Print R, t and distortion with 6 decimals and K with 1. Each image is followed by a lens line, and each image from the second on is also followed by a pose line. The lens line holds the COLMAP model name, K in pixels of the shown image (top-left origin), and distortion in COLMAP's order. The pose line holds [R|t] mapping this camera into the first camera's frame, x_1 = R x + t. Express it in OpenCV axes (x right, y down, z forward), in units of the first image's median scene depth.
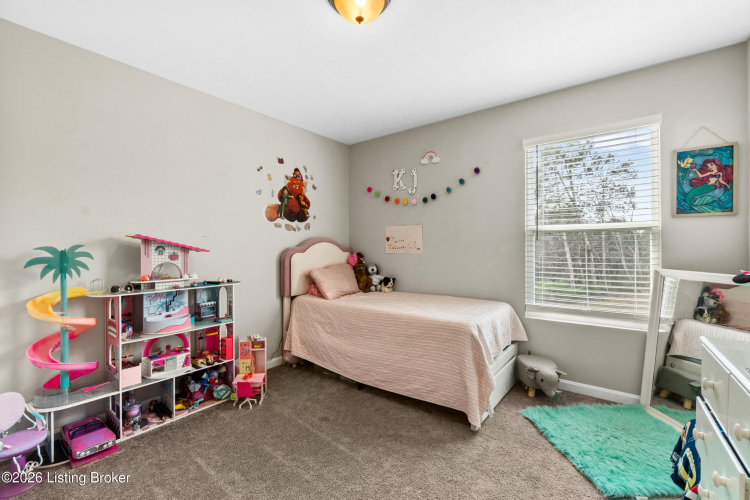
lens RADIAL K [[323.0, 0, 371.2], [0, 323.0, 248.6], [0, 0, 1]] dist [-0.002663, 0.000518]
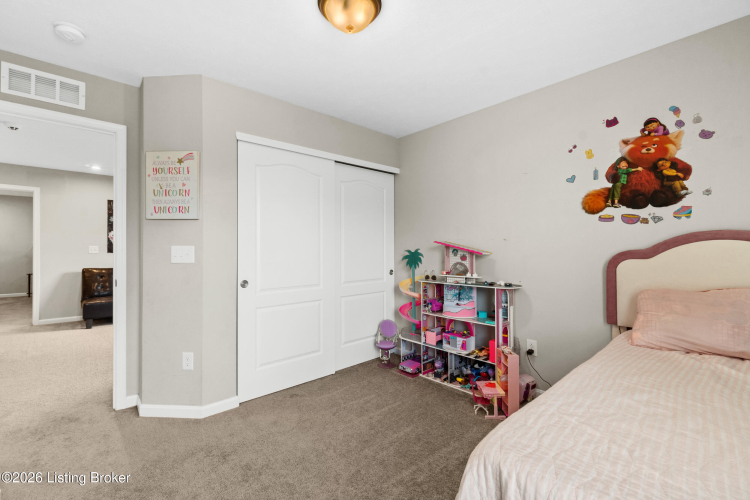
lens RADIAL K [[323.0, 0, 370.9], [0, 323.0, 249.8], [0, 0, 1]] dist [-0.002663, 0.000518]
pose [[-0.179106, -0.000444, -0.983830, 0.475817], [-0.002004, 0.999998, -0.000086, -0.003543], [0.983828, 0.001956, -0.179107, 0.624586]]
